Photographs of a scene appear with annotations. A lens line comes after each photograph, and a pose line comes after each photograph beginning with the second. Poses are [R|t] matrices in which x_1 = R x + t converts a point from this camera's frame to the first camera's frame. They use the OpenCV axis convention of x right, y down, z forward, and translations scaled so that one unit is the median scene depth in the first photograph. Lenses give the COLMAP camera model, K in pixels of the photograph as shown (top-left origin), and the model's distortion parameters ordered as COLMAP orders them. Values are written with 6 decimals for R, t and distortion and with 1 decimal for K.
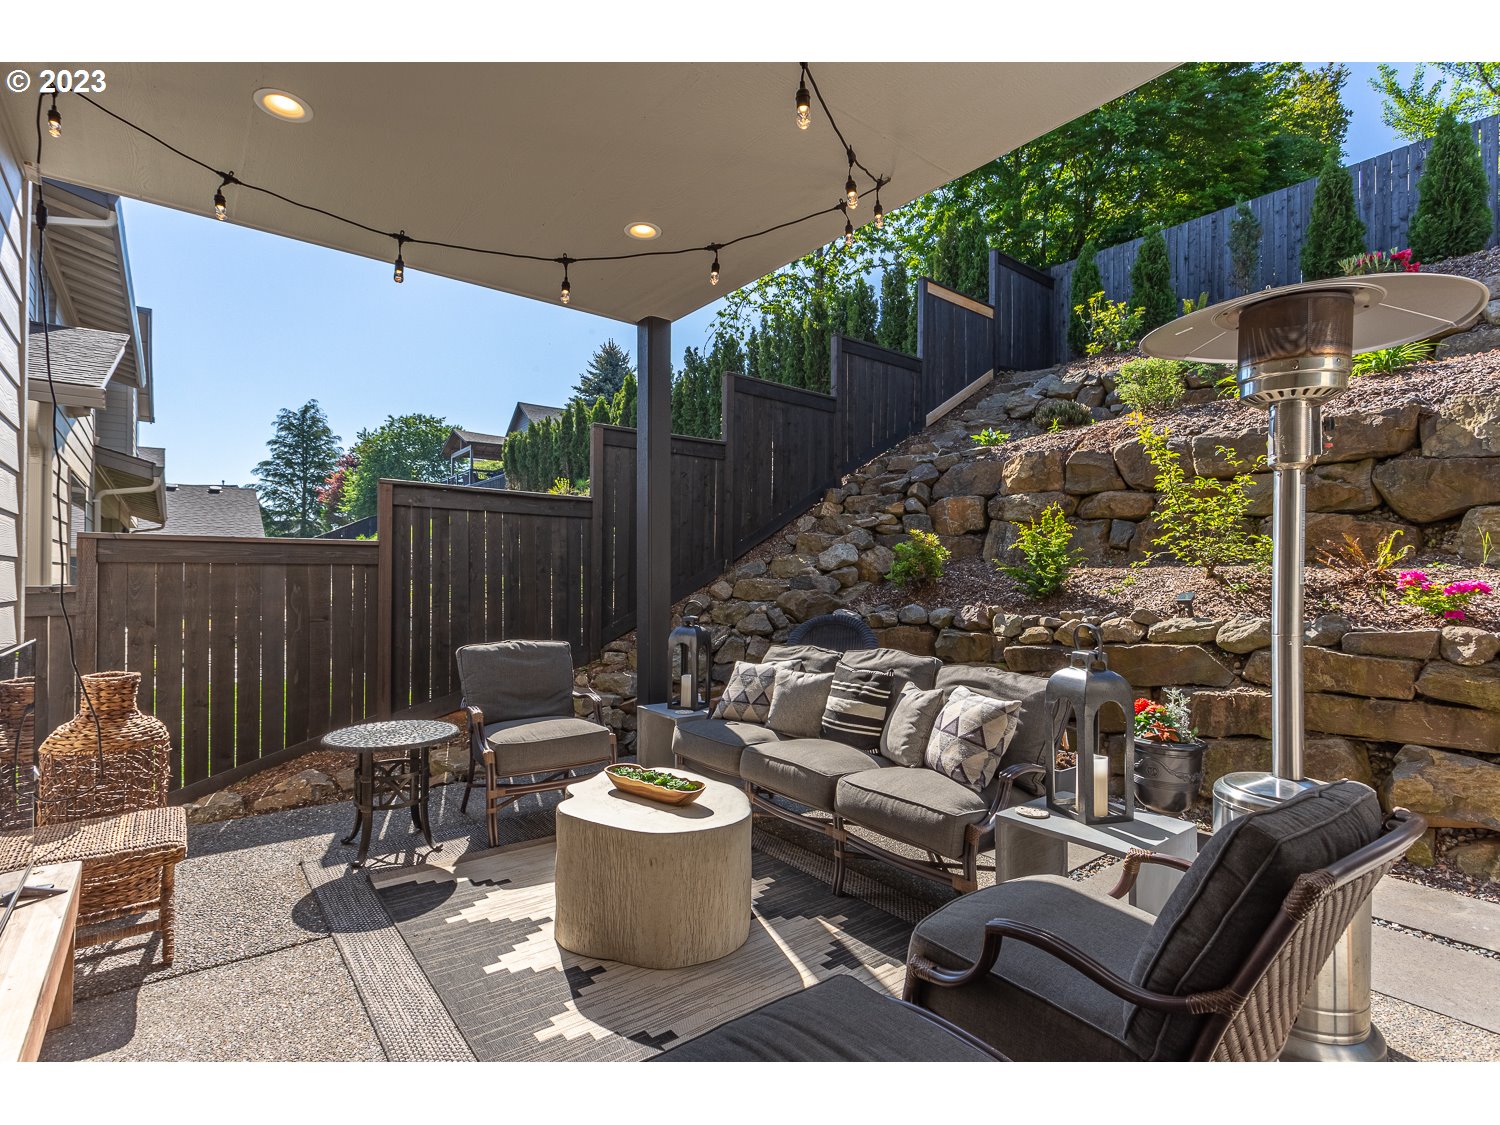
lens RADIAL K [[729.4, 0, 751.8], [0, 729.4, 572.9], [0, 0, 1]] dist [-0.001996, 0.000161]
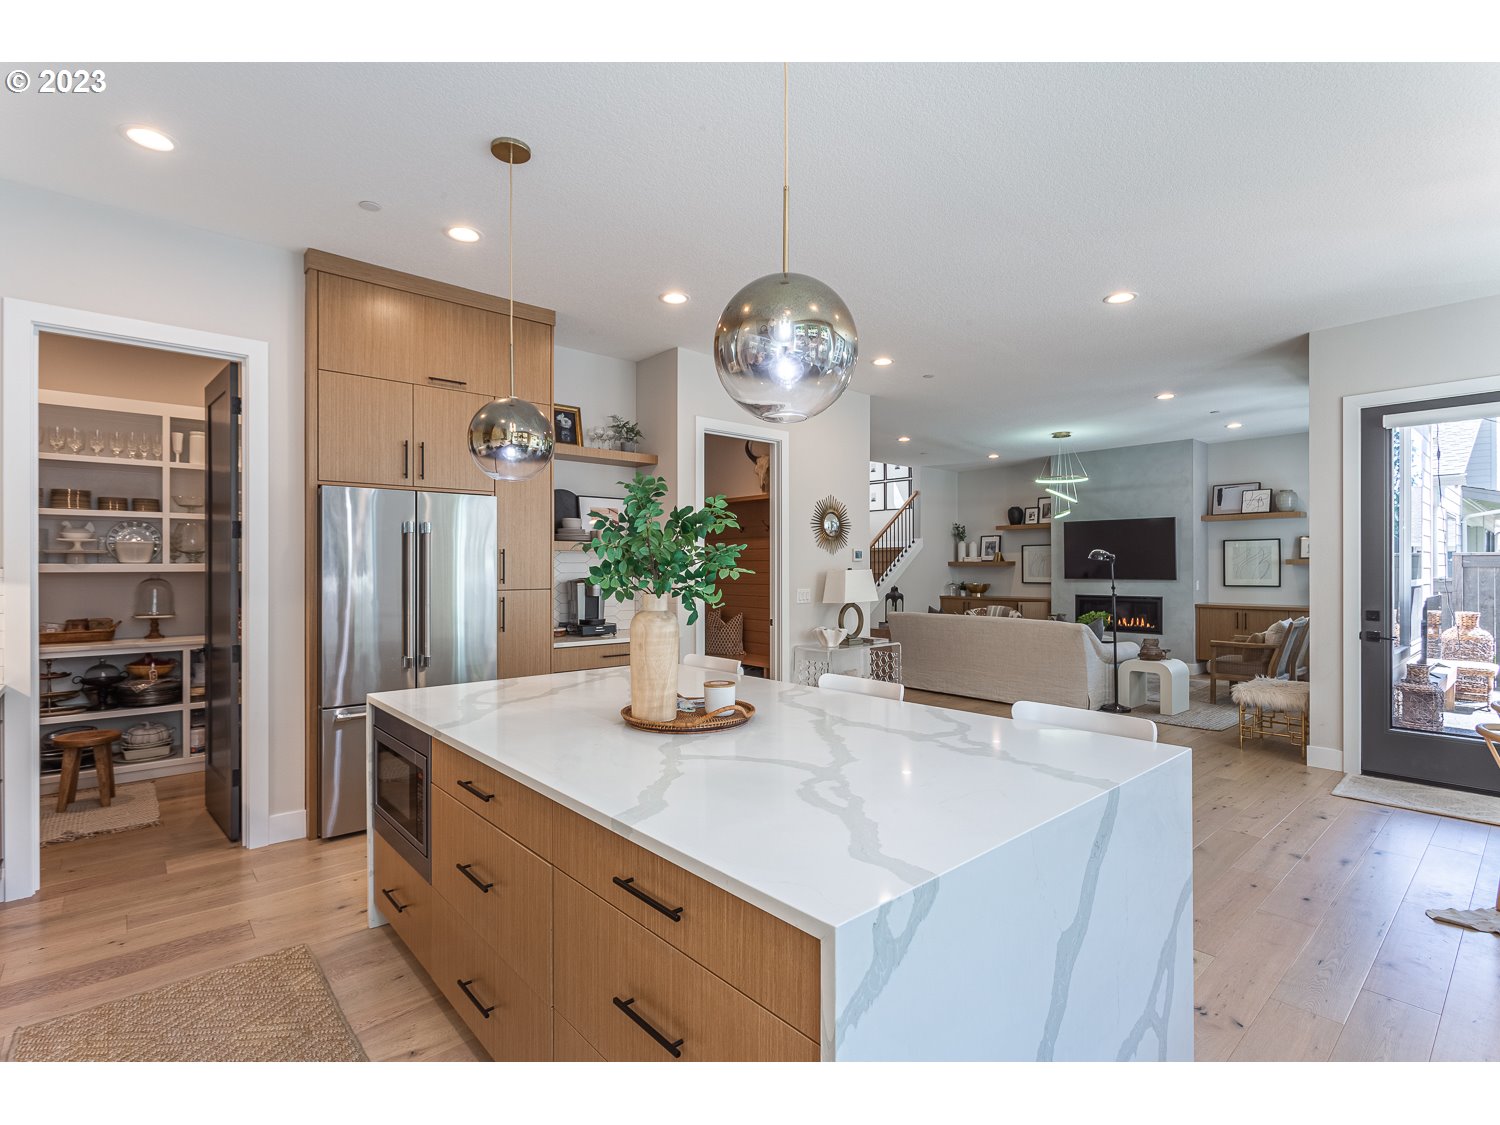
lens RADIAL K [[729.4, 0, 751.9], [0, 729.4, 561.6], [0, 0, 1]] dist [-0.001996, 0.000161]
pose [[0.063444, -0.002872, -0.997981, 1.486921], [-0.001582, 0.999994, -0.002978, -0.028772], [0.997984, 0.001768, 0.063439, -1.642832]]
